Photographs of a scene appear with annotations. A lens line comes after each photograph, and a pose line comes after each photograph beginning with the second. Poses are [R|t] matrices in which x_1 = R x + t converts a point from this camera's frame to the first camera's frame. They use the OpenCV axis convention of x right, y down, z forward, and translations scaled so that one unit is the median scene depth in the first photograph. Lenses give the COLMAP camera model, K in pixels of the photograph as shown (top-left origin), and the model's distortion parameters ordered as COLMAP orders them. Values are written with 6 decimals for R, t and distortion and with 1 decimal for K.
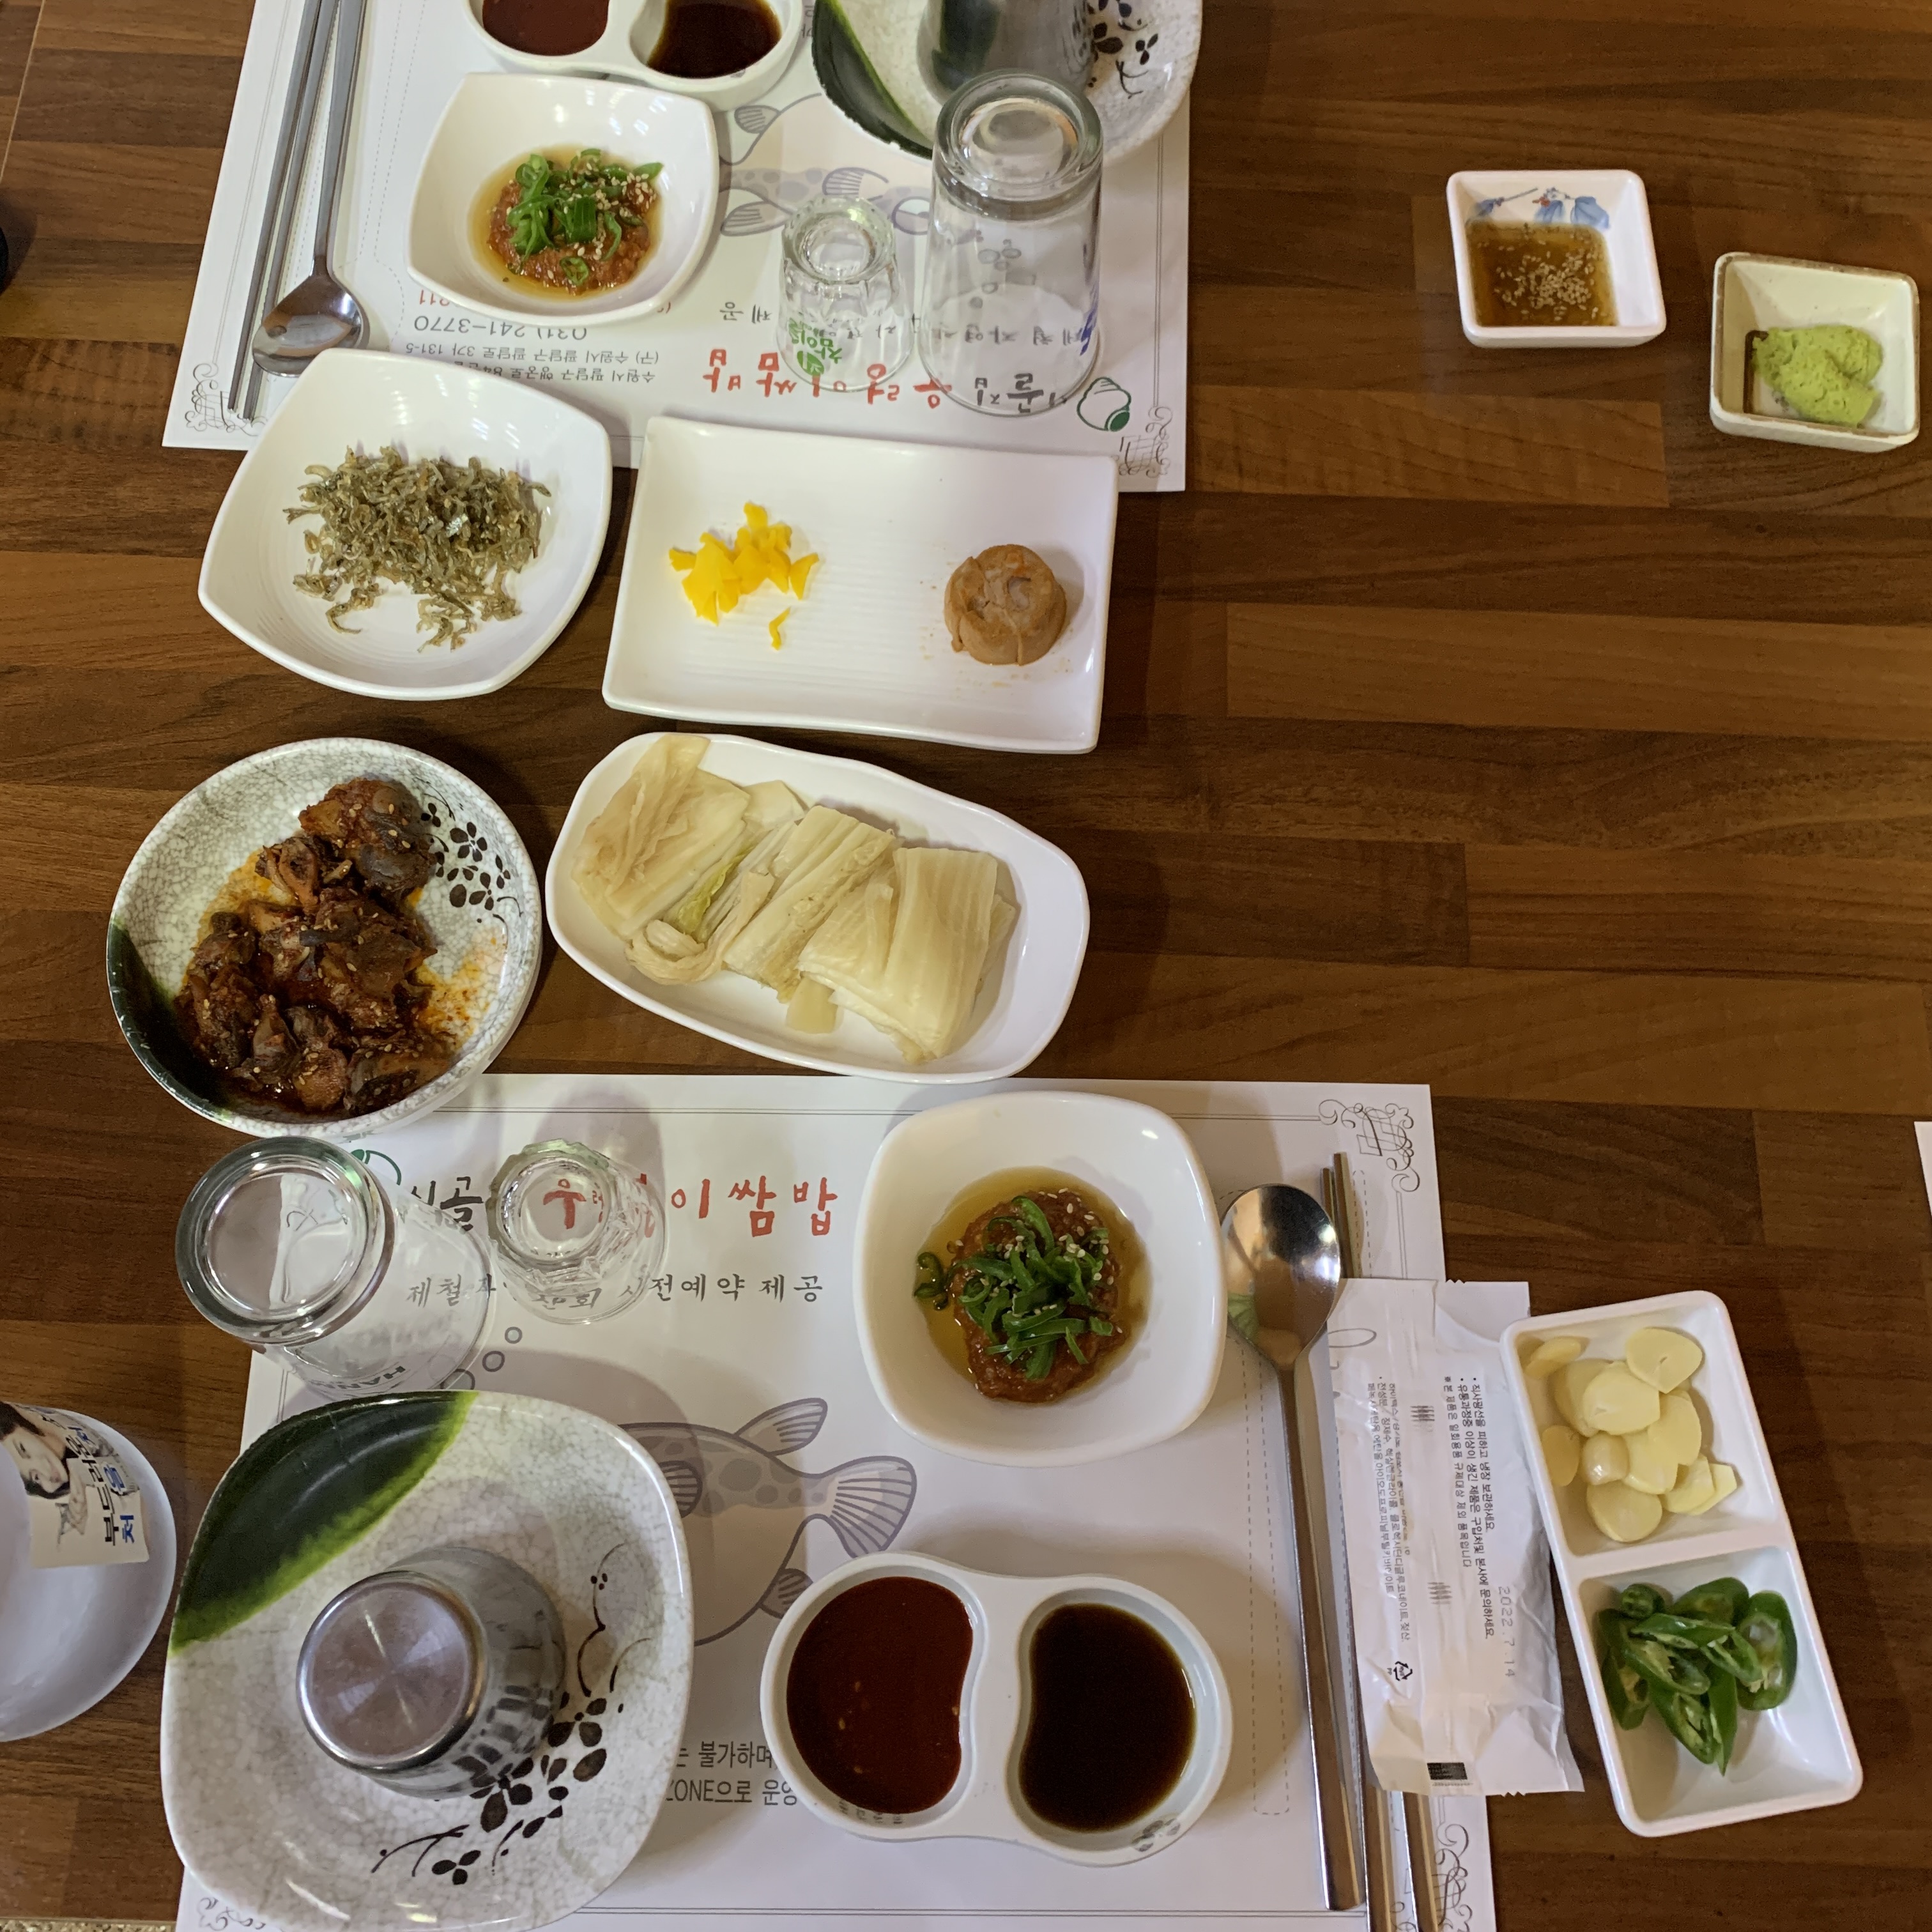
lens RADIAL K [[2095.8, 0, 968.1], [0, 2095.8, 992.3], [0, 0, 1]] dist [0.093817, -0.179653]
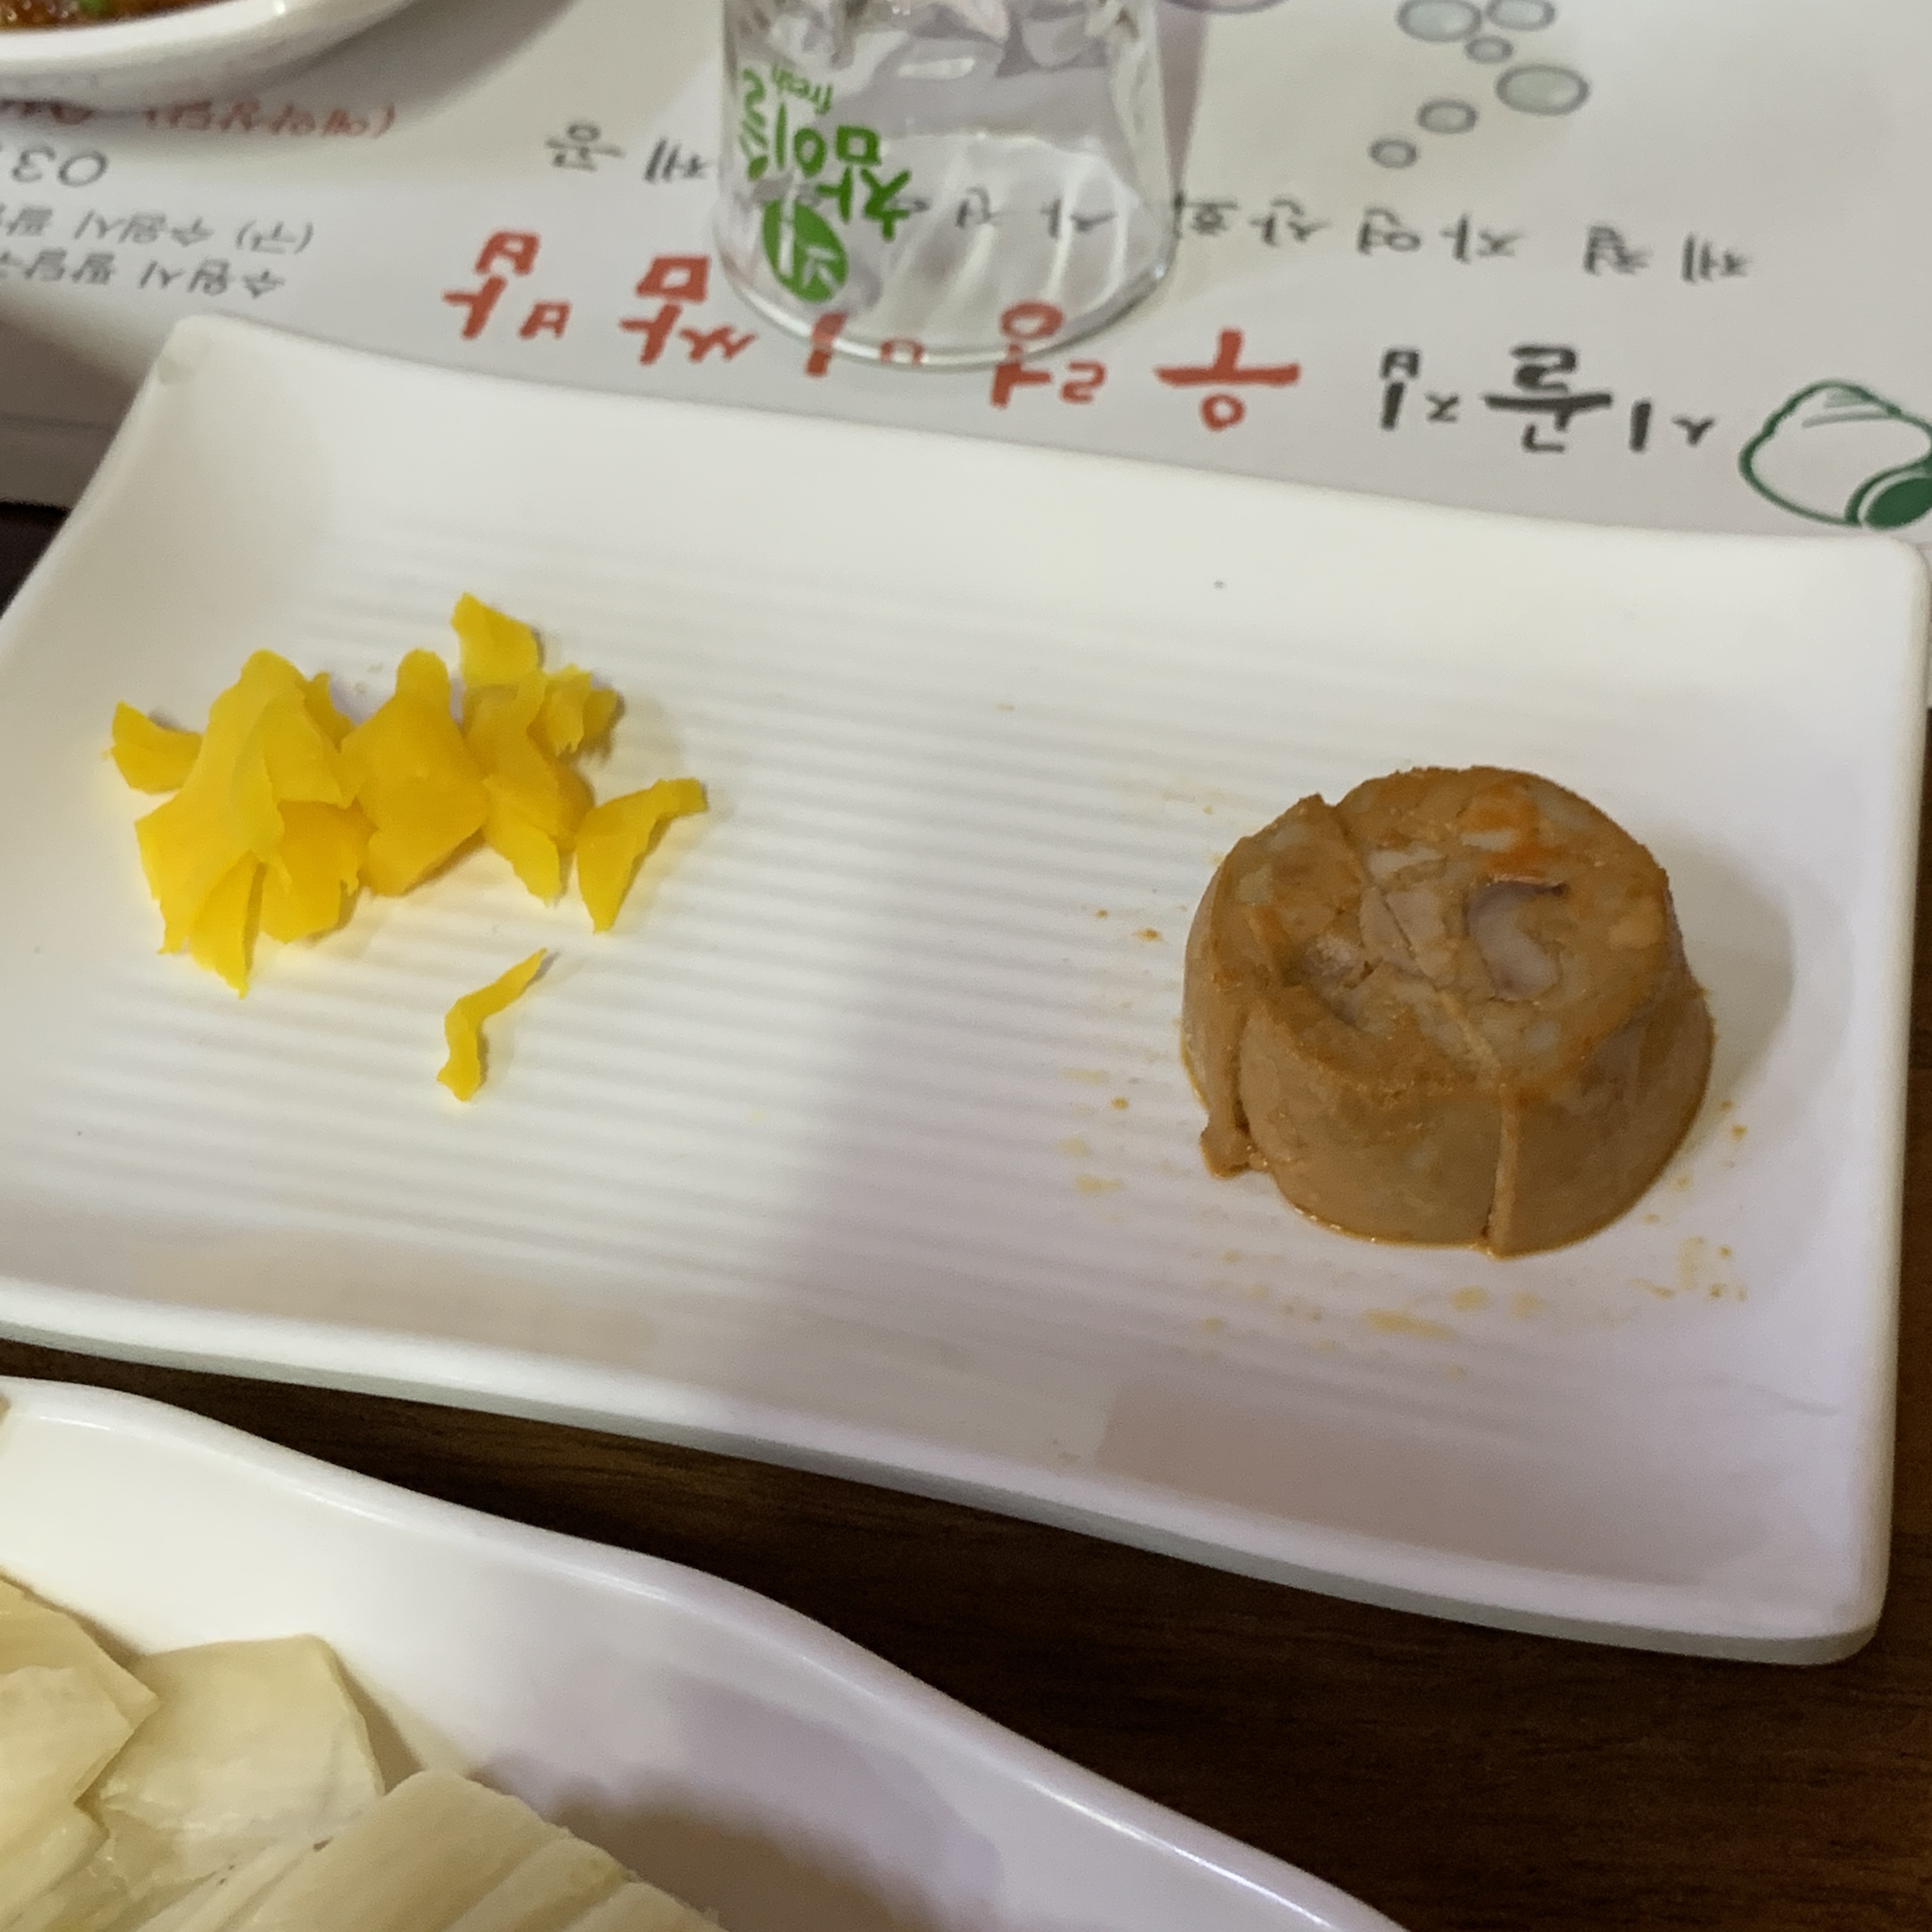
lens RADIAL K [[3093.9, 0, 966.0], [0, 3093.9, 966.0], [0, 0, 1]] dist [0.294211, -1.336473]
pose [[0.989876, 0.074182, -0.121009, 0.006386], [-0.116324, 0.912513, -0.392158, -0.046352], [0.081332, 0.402264, 0.911904, 0.681600]]
